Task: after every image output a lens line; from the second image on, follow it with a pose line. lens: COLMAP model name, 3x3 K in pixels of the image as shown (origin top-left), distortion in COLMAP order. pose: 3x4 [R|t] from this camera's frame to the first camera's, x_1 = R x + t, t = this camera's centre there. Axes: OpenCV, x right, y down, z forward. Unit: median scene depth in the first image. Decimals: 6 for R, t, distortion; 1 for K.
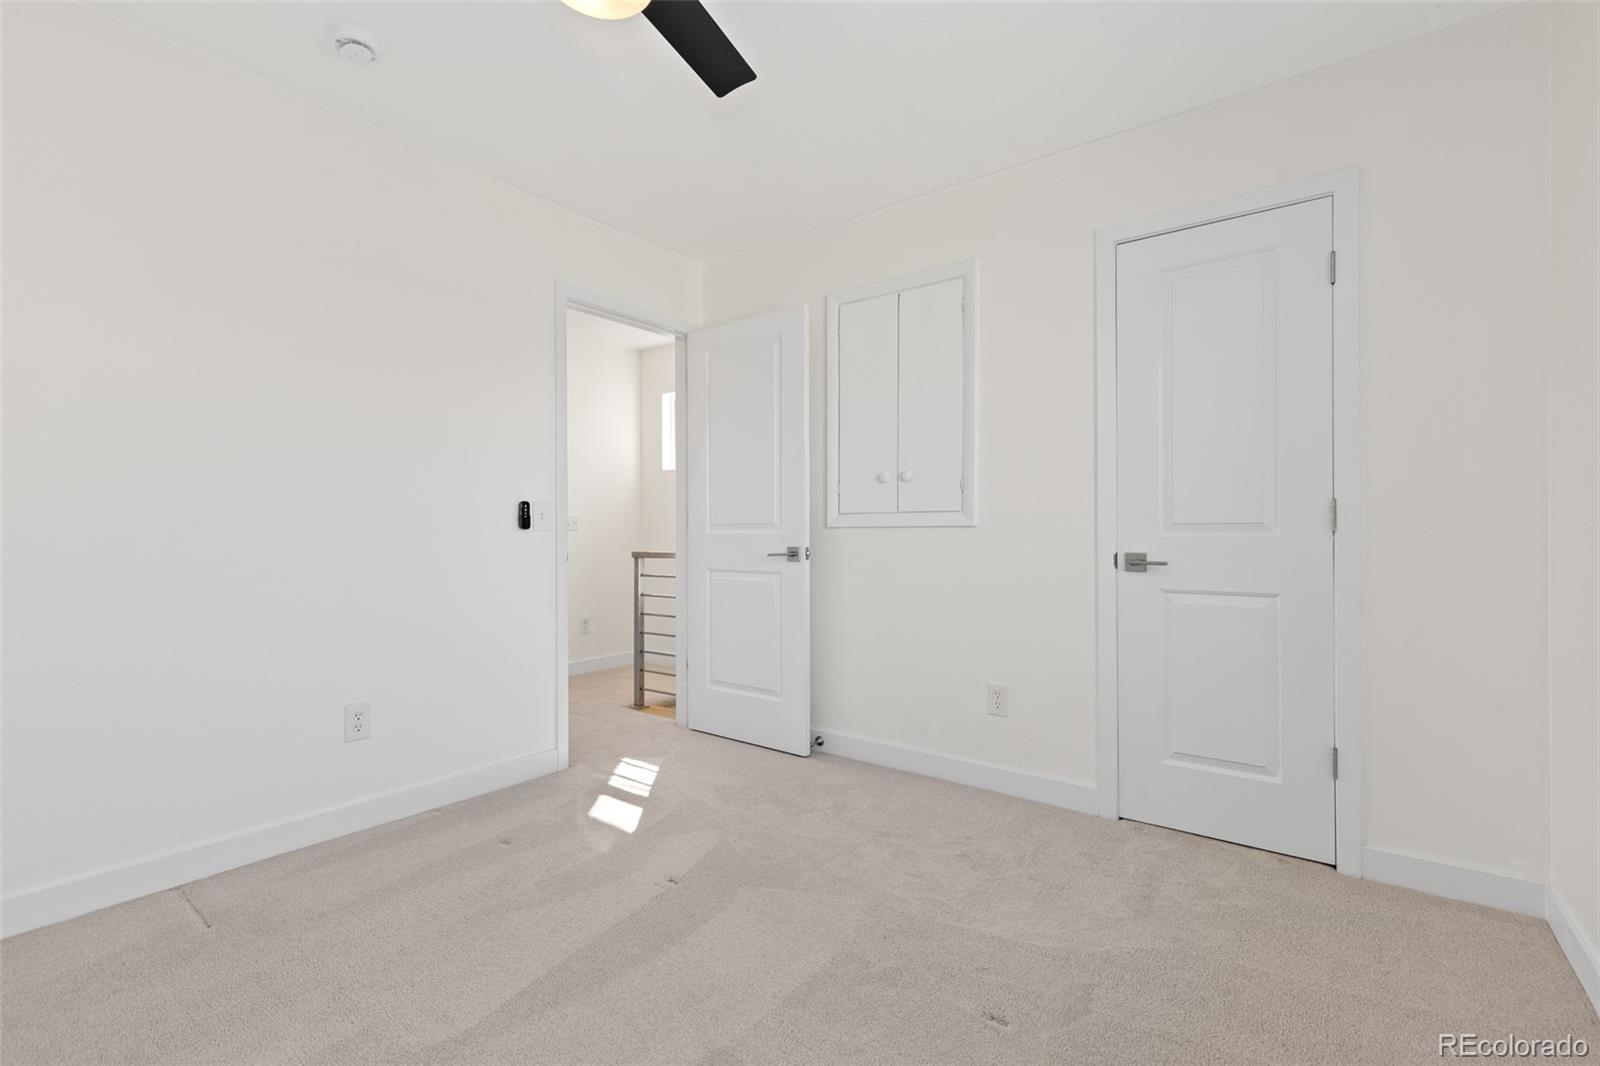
lens RADIAL K [[713.0, 0, 801.3], [0, 713.0, 533.2], [0, 0, 1]] dist [0.001001, 0.000501]
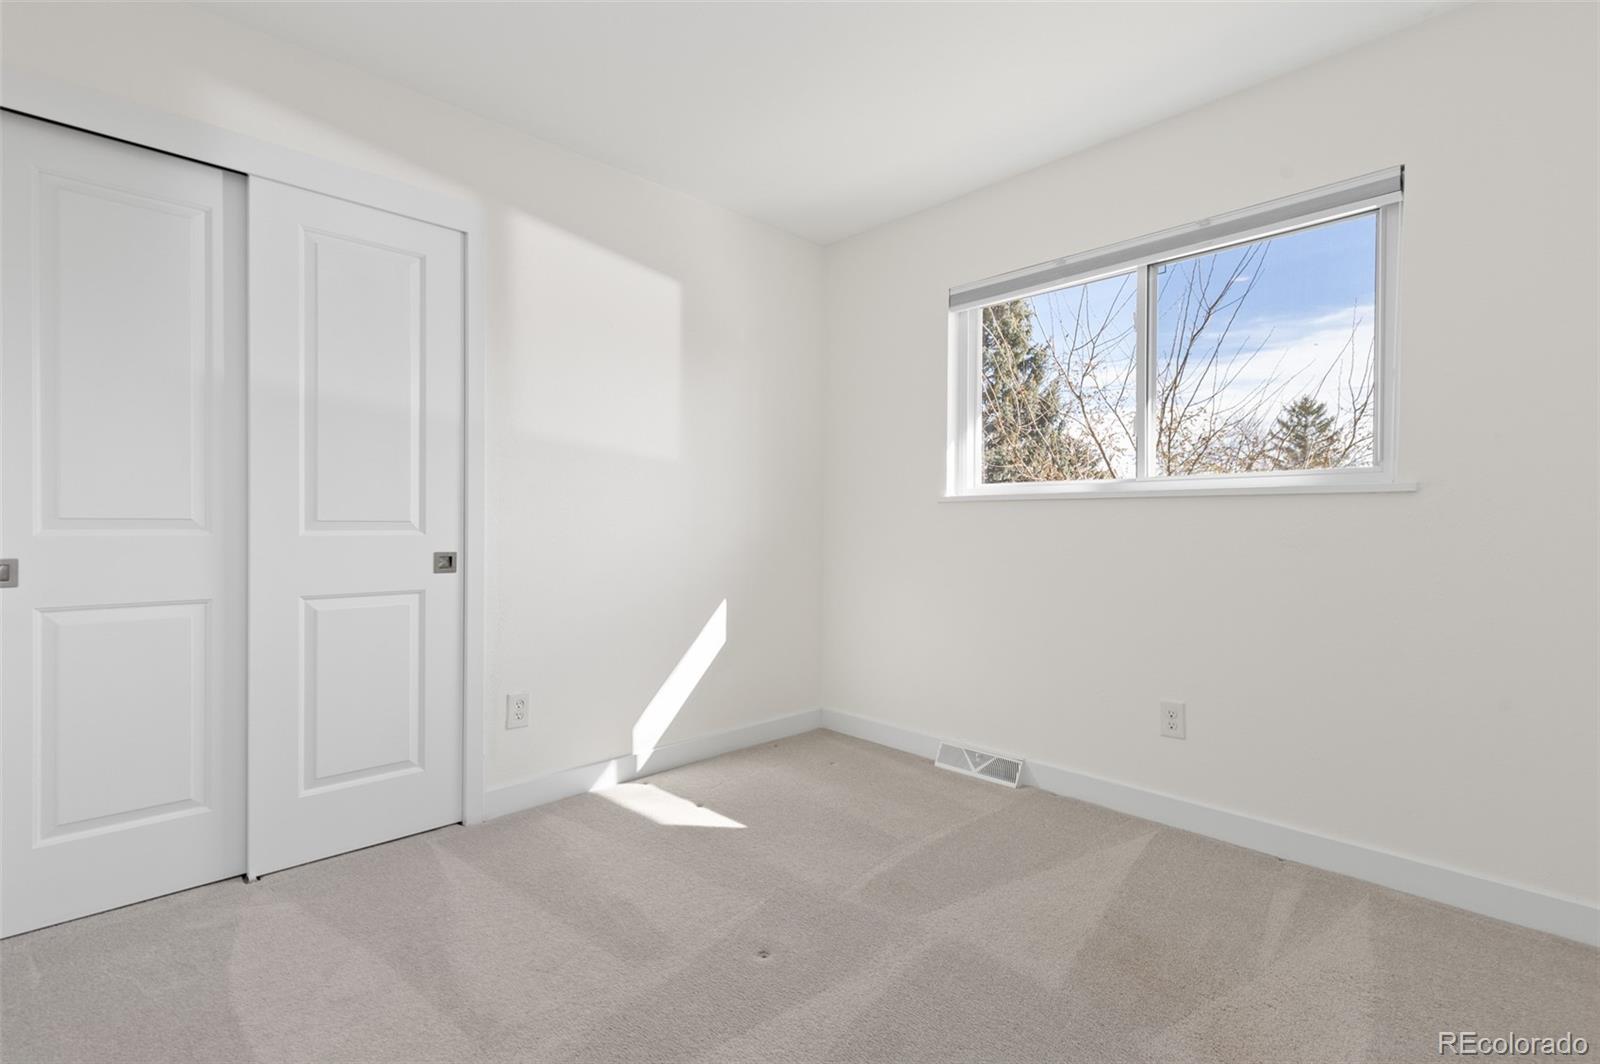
lens RADIAL K [[775.3, 0, 800.3], [0, 775.3, 529.5], [0, 0, 1]] dist [-0.000077, 0.000225]
pose [[0.160925, -0.001825, 0.986965, -0.738644], [0.002858, 0.999995, 0.001383, -0.004749], [-0.986962, 0.002598, 0.160930, 0.507385]]
